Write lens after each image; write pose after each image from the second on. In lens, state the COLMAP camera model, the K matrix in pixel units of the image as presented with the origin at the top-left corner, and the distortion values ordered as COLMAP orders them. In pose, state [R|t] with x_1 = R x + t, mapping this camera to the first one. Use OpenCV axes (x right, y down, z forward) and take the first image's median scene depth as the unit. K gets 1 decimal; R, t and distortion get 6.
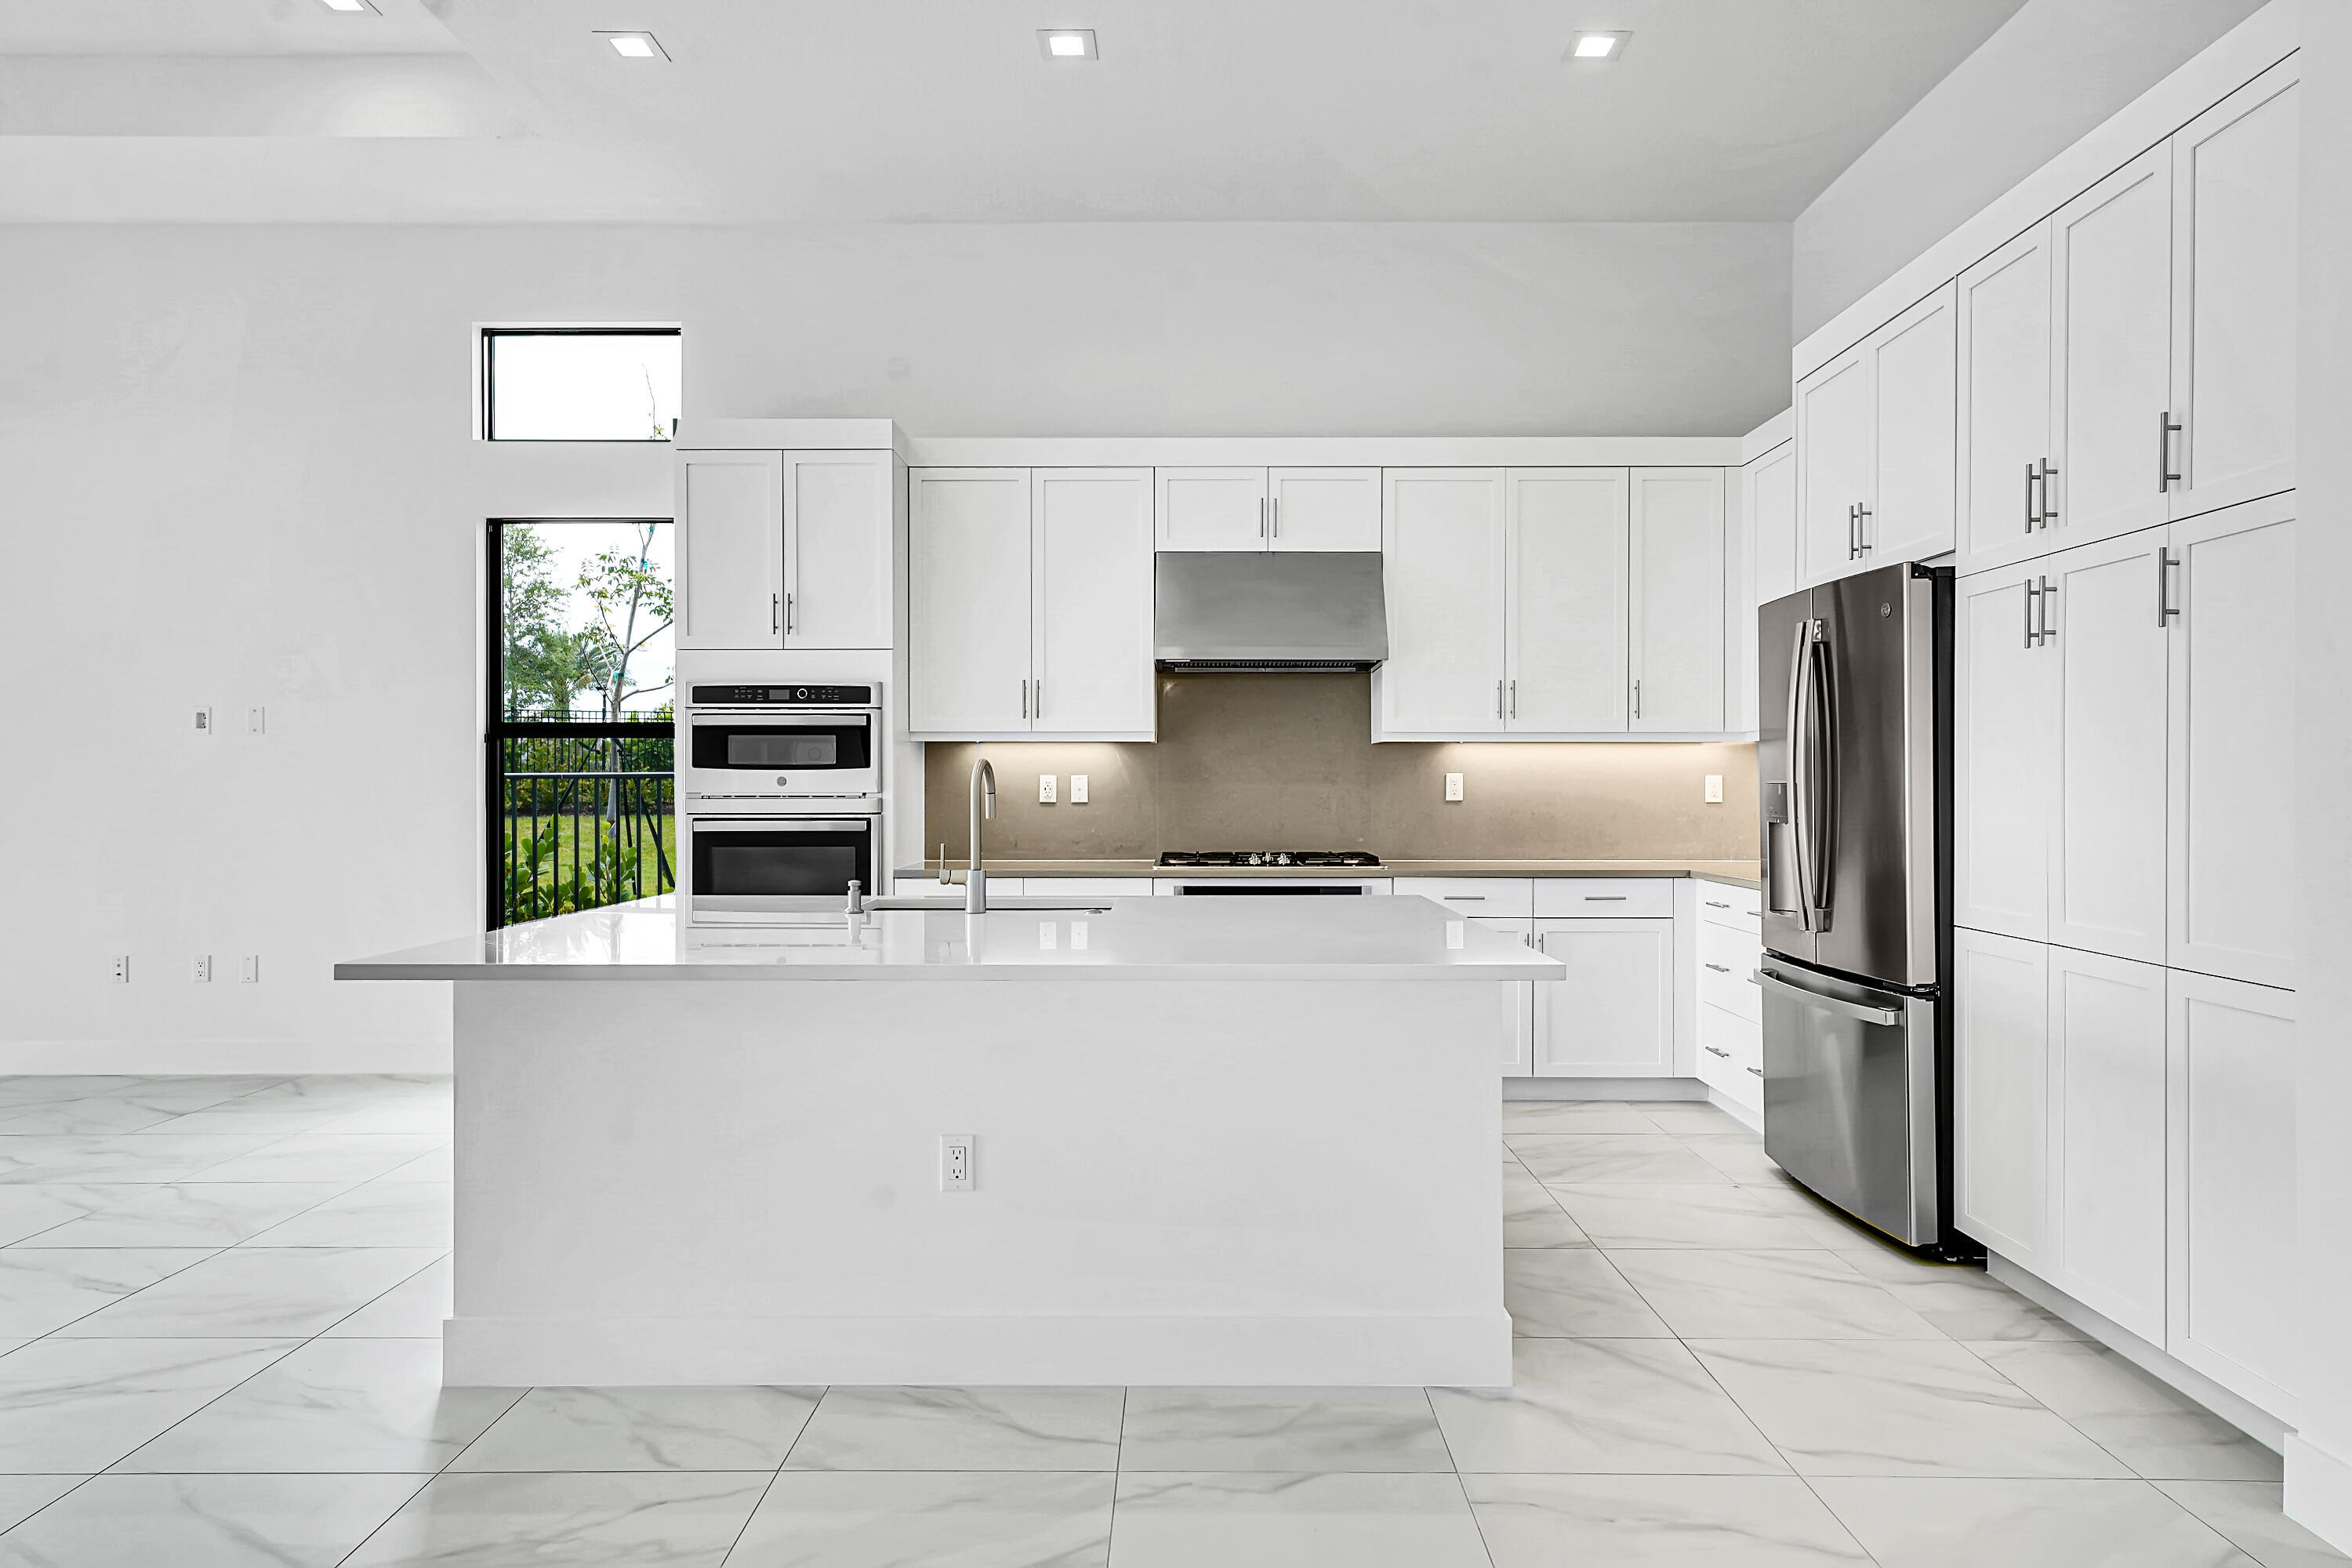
lens RADIAL K [[1369.6, 0, 1173.7], [0, 1369.6, 793.9], [0, 0, 1]] dist [0.013037, 0.000225]
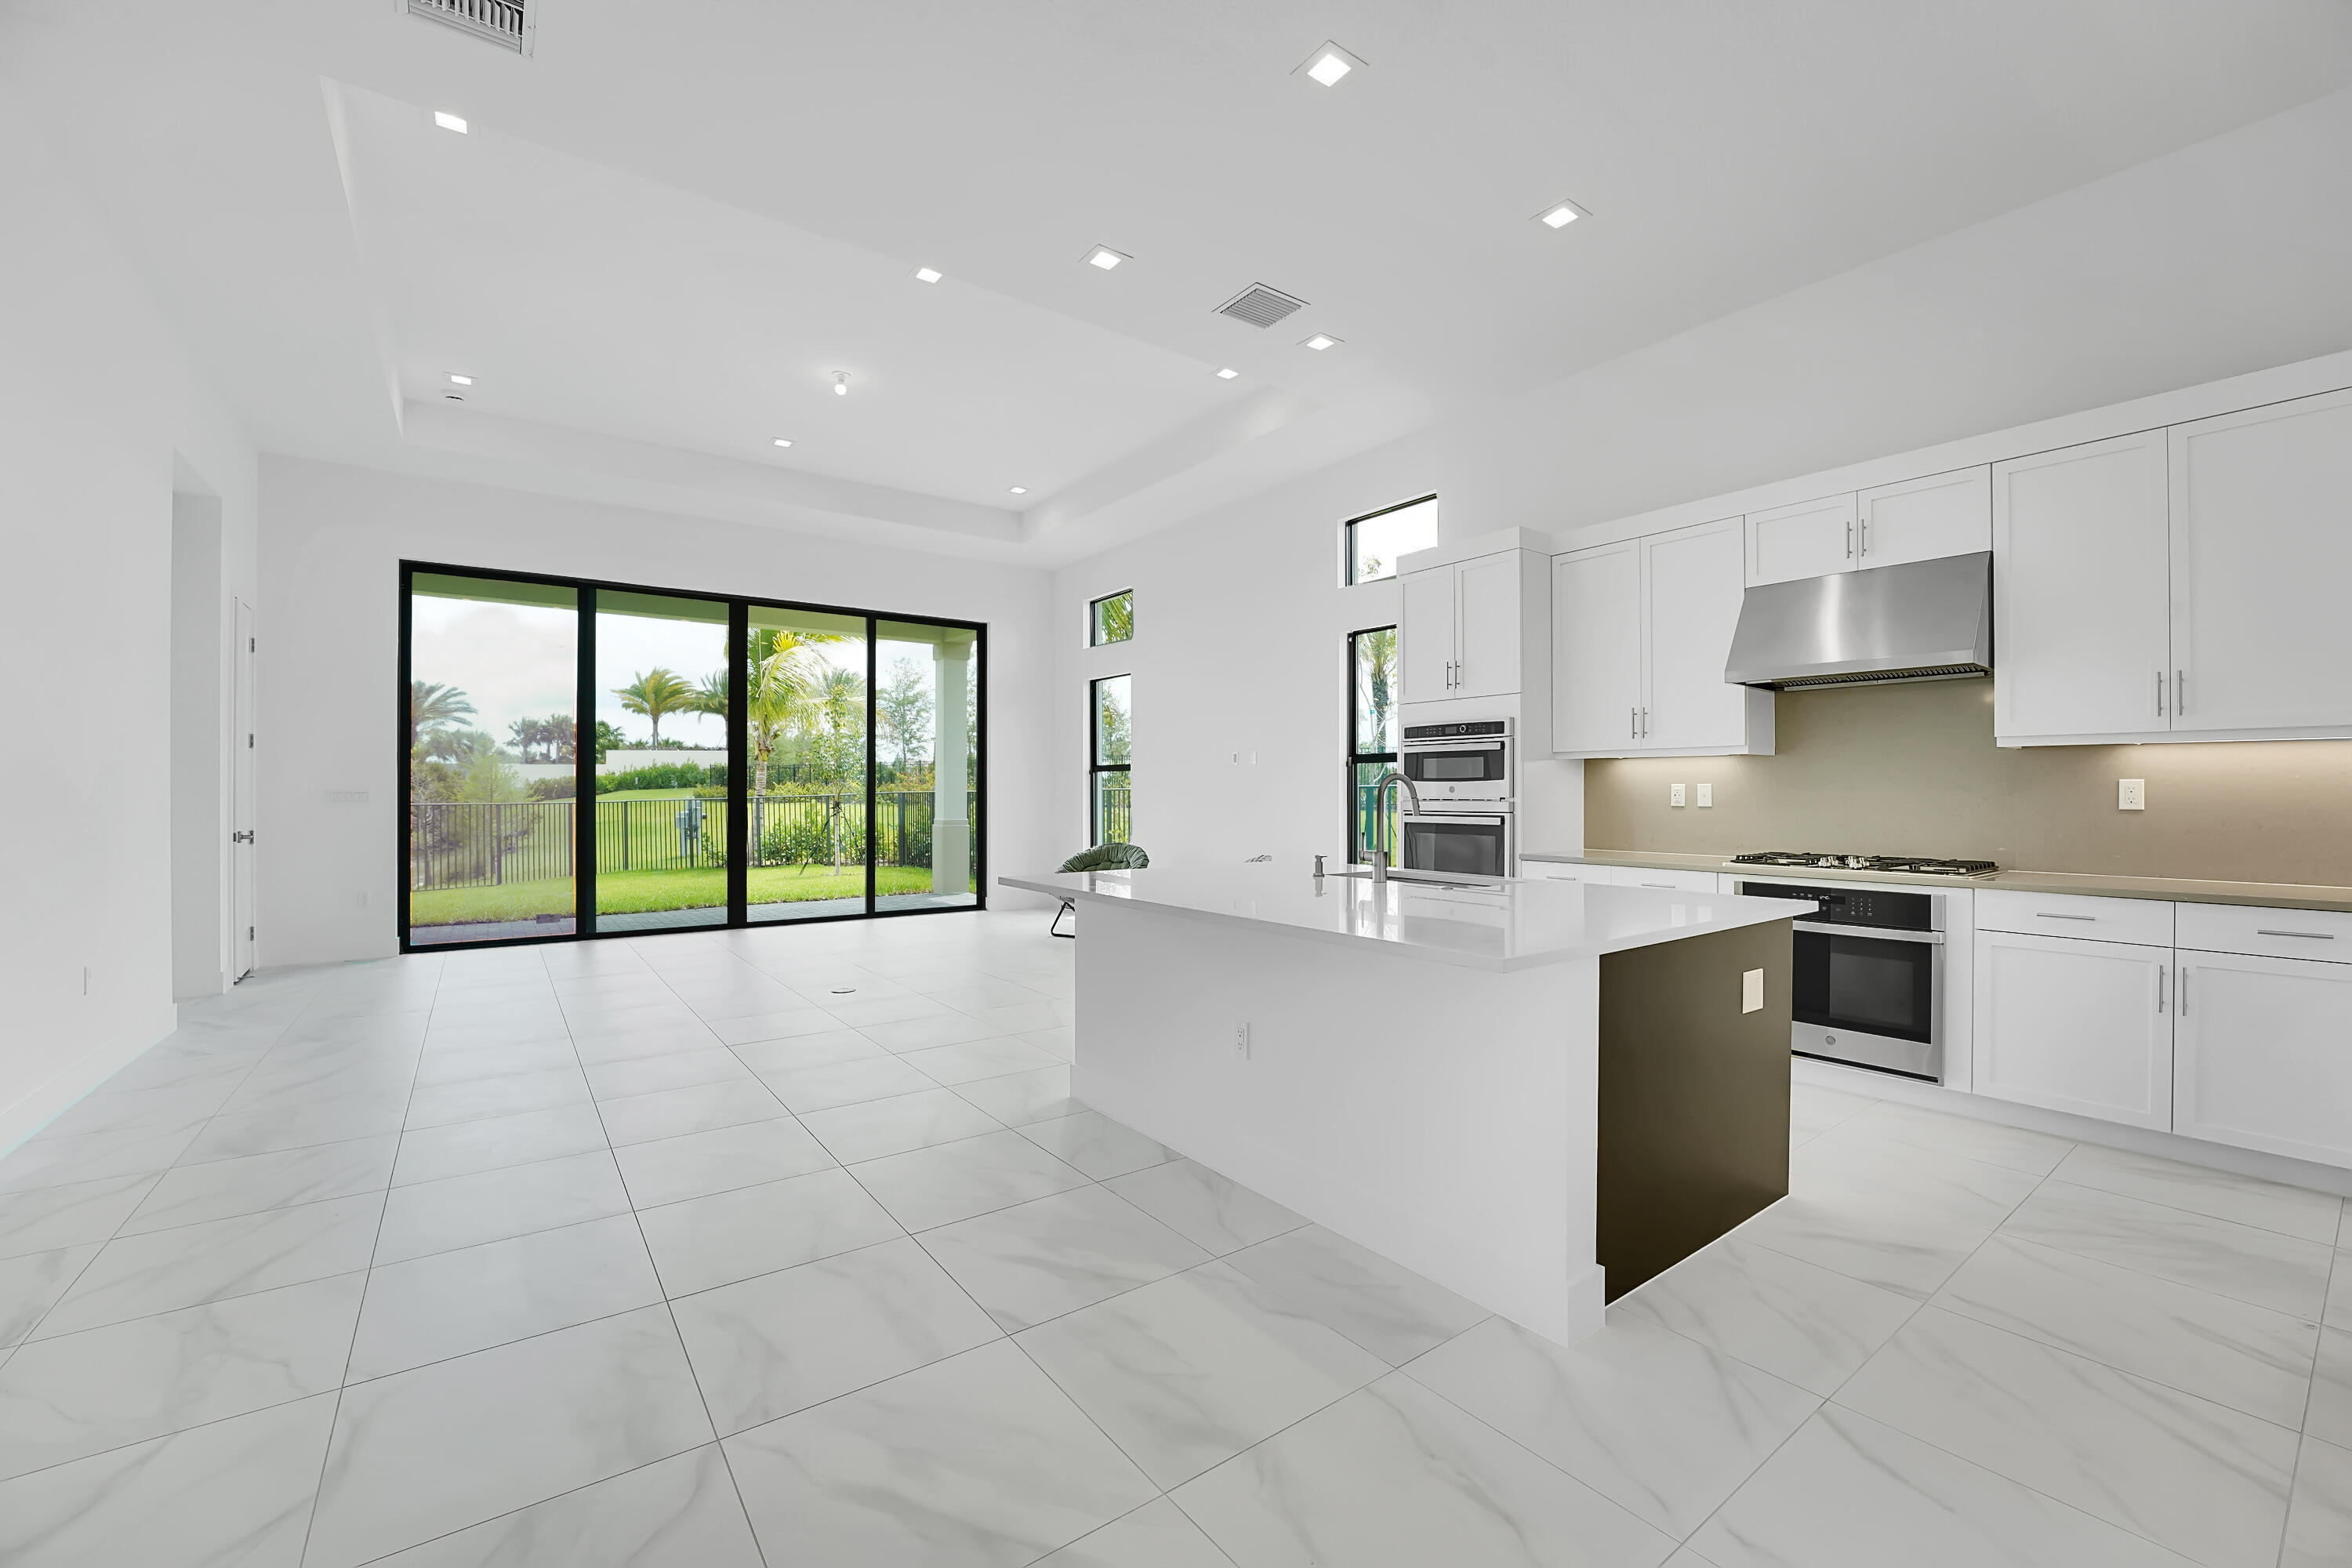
lens RADIAL K [[943.3, 0, 1179.4], [0, 943.3, 786.5], [0, 0, 1]] dist [-0.016197, 0.000006]
pose [[0.614397, -0.004904, -0.788982, 0.325952], [-0.005036, 0.999936, -0.010137, -0.000685], [0.788981, 0.010201, 0.614333, 0.153434]]
